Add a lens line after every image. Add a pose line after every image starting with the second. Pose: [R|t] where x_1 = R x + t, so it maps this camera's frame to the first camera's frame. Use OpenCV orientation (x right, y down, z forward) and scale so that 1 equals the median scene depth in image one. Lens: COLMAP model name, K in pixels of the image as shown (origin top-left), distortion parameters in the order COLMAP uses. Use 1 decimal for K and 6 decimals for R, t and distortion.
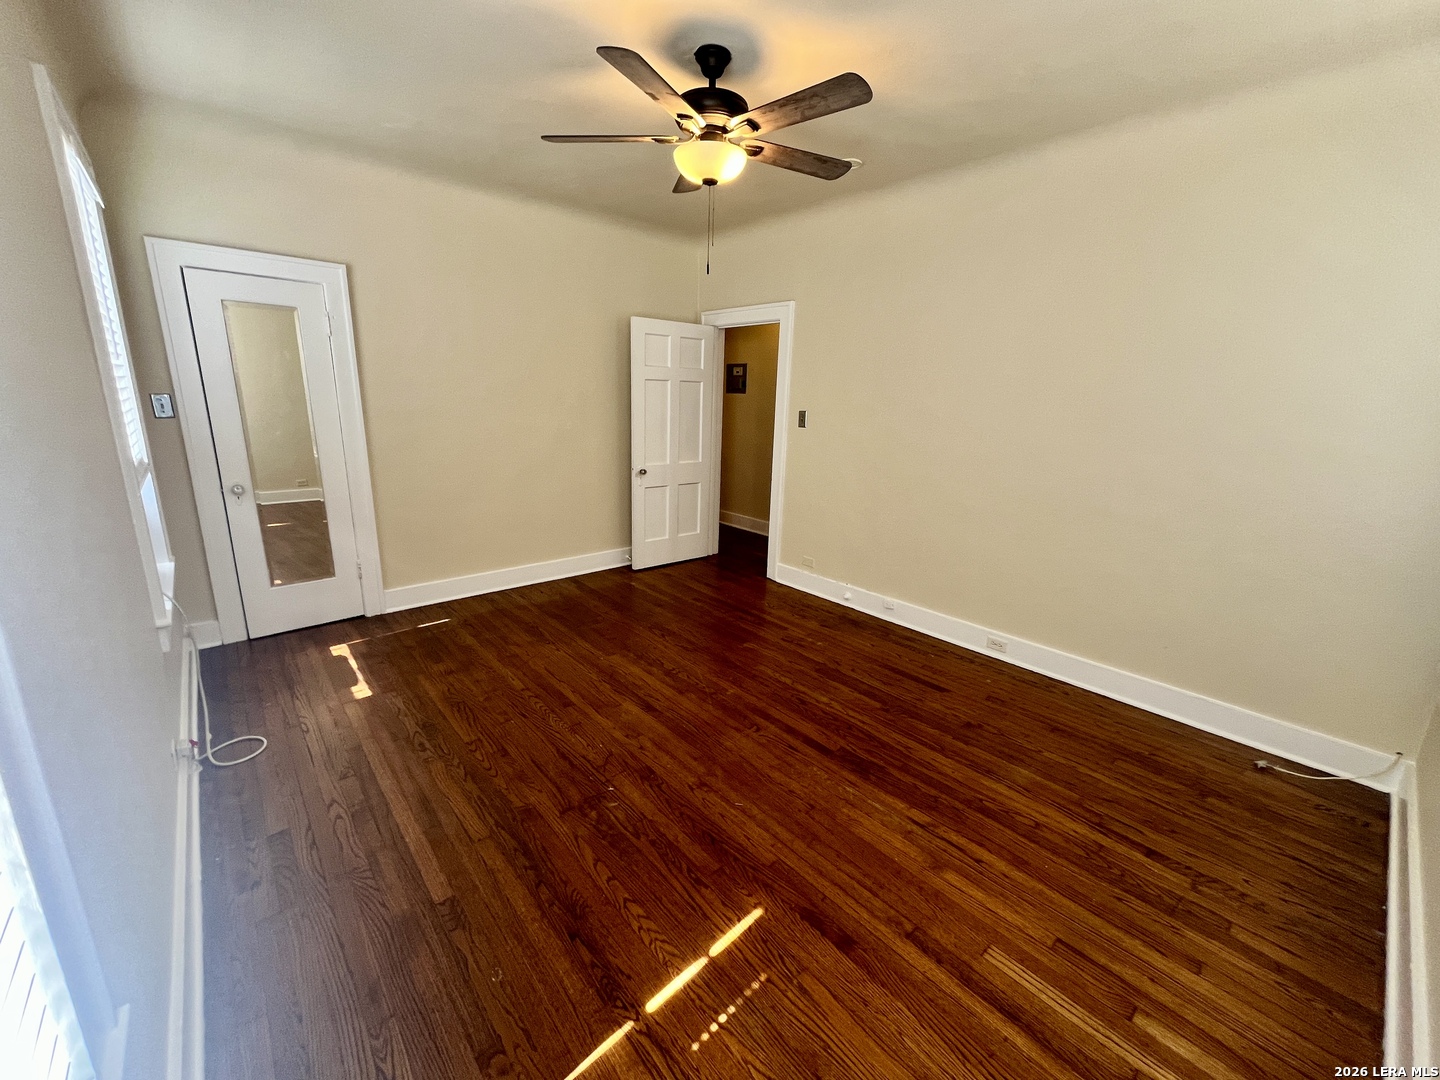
lens RADIAL K [[581.2, 0, 713.9], [0, 581.2, 540.5], [0, 0, 1]] dist [-0.002695, 0.000109]
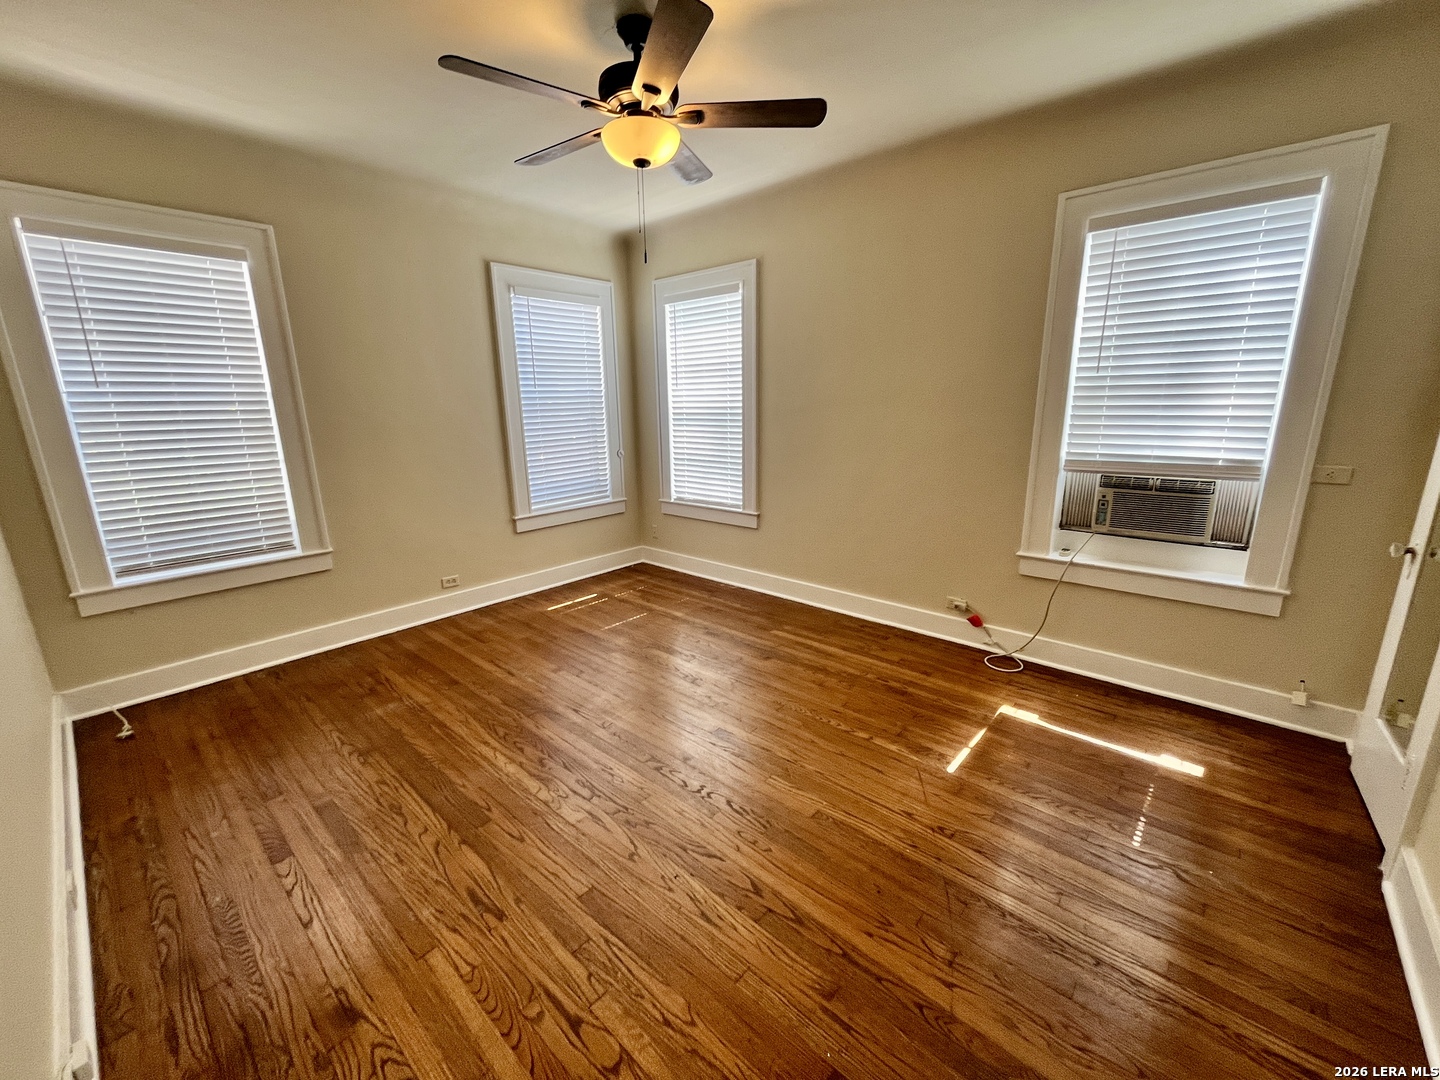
lens RADIAL K [[581.2, 0, 713.9], [0, 581.2, 540.5], [0, 0, 1]] dist [-0.002695, 0.000109]
pose [[-0.991995, 0.016455, -0.125198, 0.005395], [-0.044278, 0.883195, 0.466912, -0.502188], [0.118257, 0.468718, -0.875397, 2.011070]]
